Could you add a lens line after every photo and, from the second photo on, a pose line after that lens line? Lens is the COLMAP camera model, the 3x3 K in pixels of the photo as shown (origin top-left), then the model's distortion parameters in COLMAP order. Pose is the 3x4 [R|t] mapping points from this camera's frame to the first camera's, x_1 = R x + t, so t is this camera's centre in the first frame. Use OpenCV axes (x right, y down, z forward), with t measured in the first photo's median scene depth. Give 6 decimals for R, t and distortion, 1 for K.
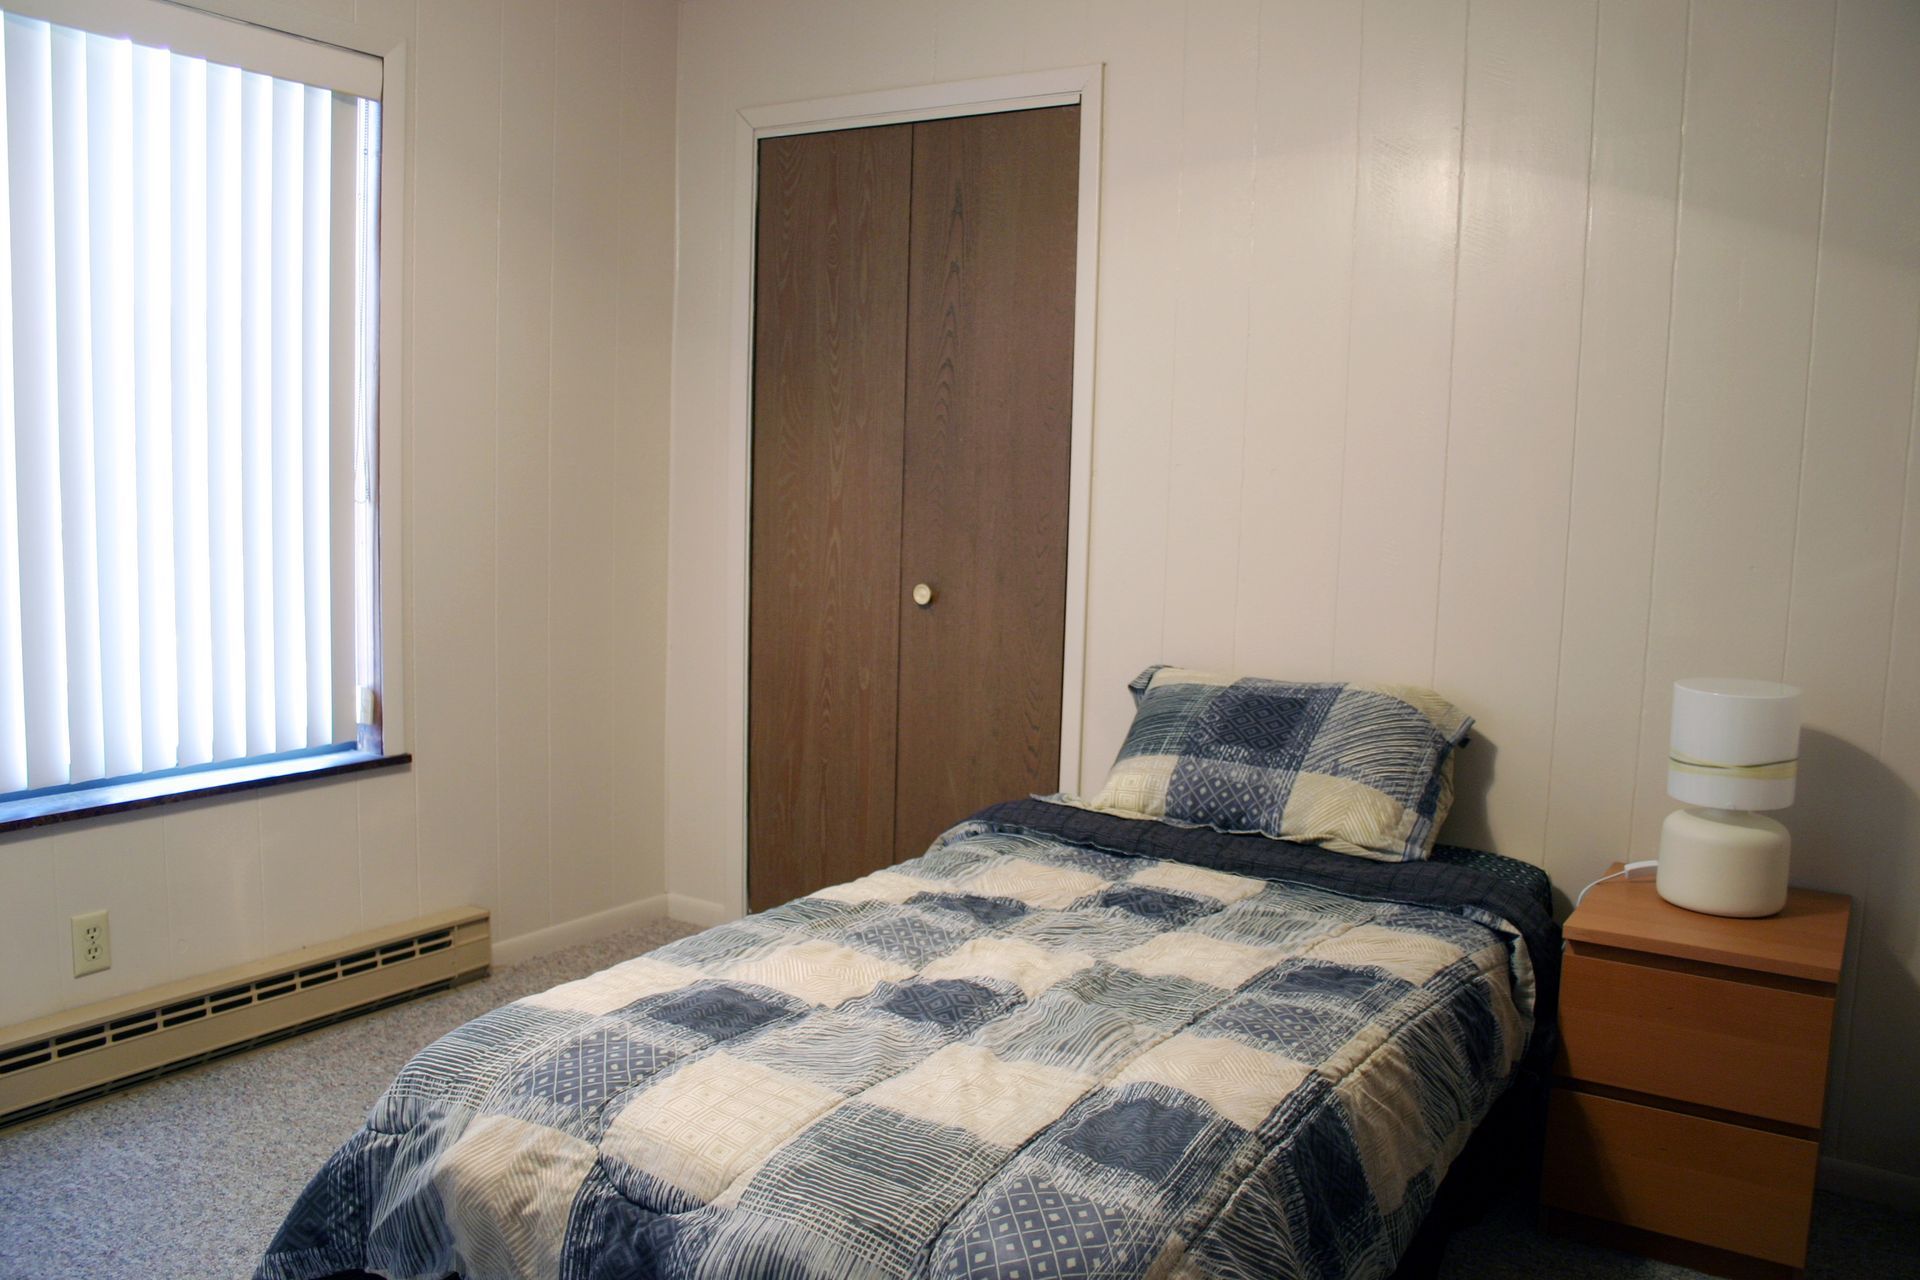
lens RADIAL K [[1557.1, 0, 960.0], [0, 1557.1, 640.0], [0, 0, 1]] dist [-0.175288, 0.228394]
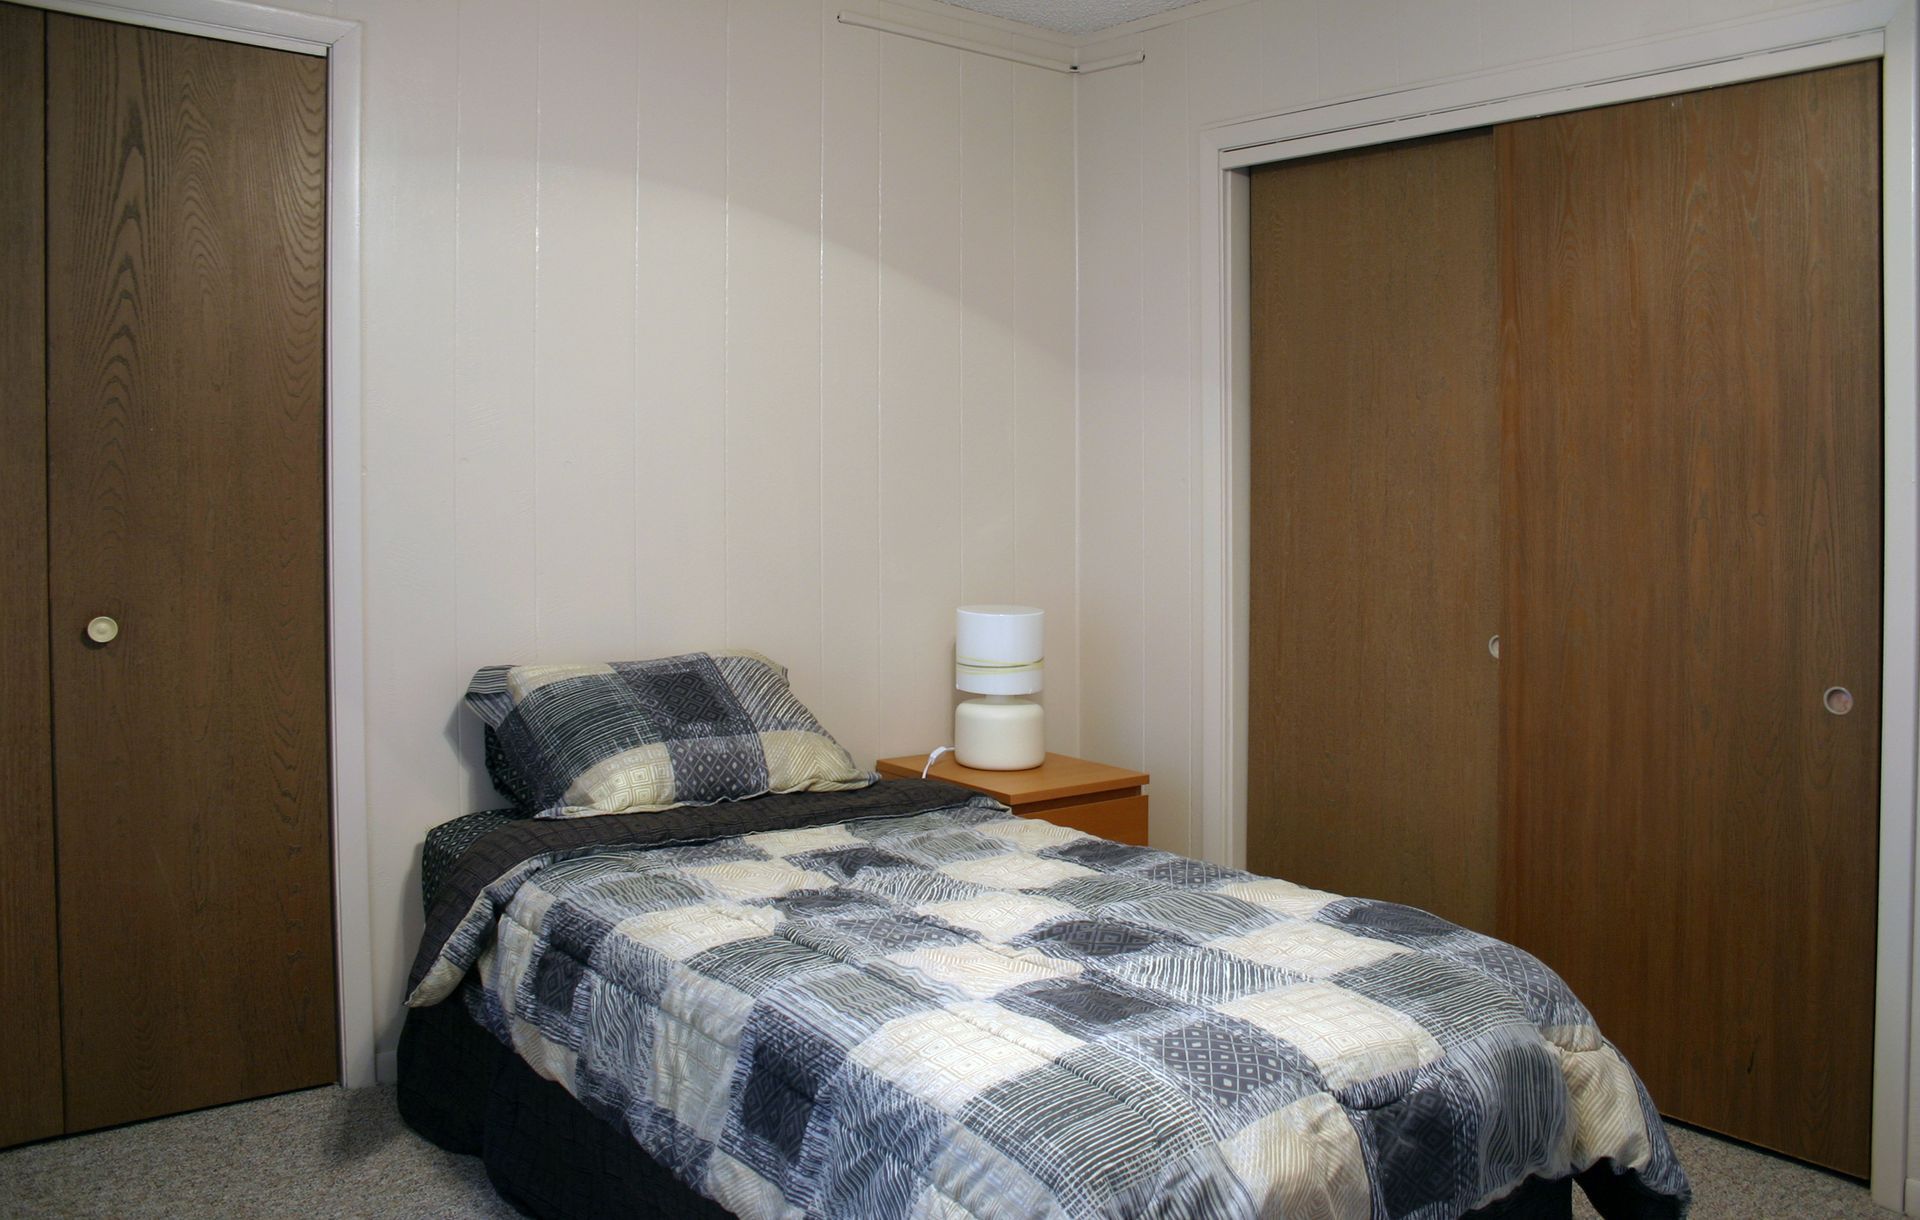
lens RADIAL K [[1516.8, 0, 962.2], [0, 1516.8, 488.6], [0, 0, 1]] dist [-0.127824, 0.084908]
pose [[0.343831, -0.029787, 0.938559, -0.740754], [0.101982, 0.994769, -0.005789, -0.068321], [-0.933477, 0.097707, 0.345070, 0.466571]]
